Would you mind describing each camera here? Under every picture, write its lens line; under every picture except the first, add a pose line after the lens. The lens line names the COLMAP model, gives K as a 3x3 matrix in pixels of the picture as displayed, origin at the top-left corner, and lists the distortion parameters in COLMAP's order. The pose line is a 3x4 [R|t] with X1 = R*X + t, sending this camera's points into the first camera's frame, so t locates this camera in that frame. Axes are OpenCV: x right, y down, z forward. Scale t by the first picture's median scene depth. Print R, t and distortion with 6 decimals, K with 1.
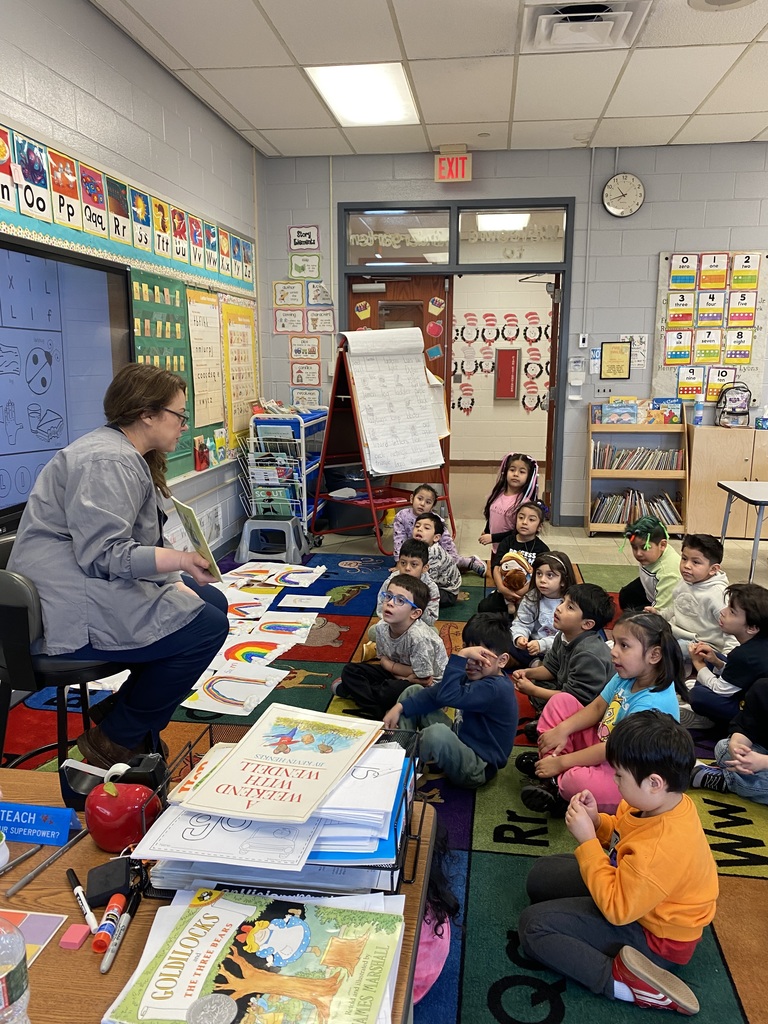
lens RADIAL K [[783.8, 0, 384.0], [0, 783.8, 512.0], [0, 0, 1]] dist [0.009772, -0.003802]
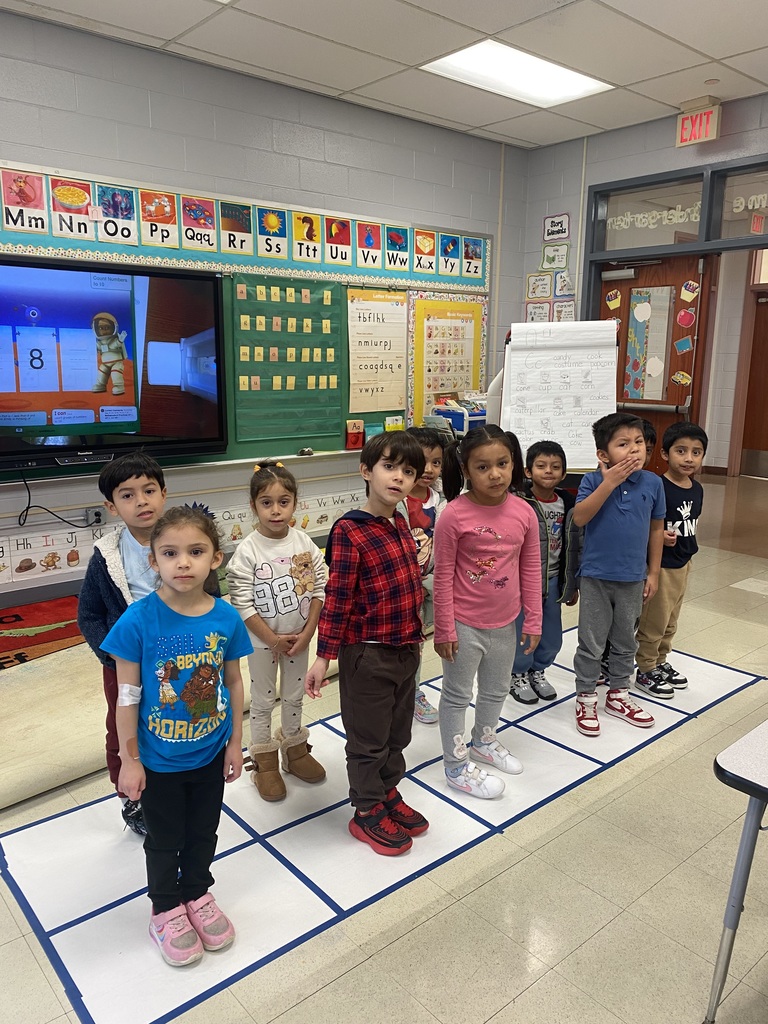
lens RADIAL K [[783.8, 0, 384.0], [0, 783.8, 512.0], [0, 0, 1]] dist [0.009772, -0.003802]
pose [[0.751250, 0.130898, -0.646907, 0.471749], [-0.131184, 0.990194, 0.048016, -0.024853], [0.646849, 0.048792, 0.761055, 0.168427]]
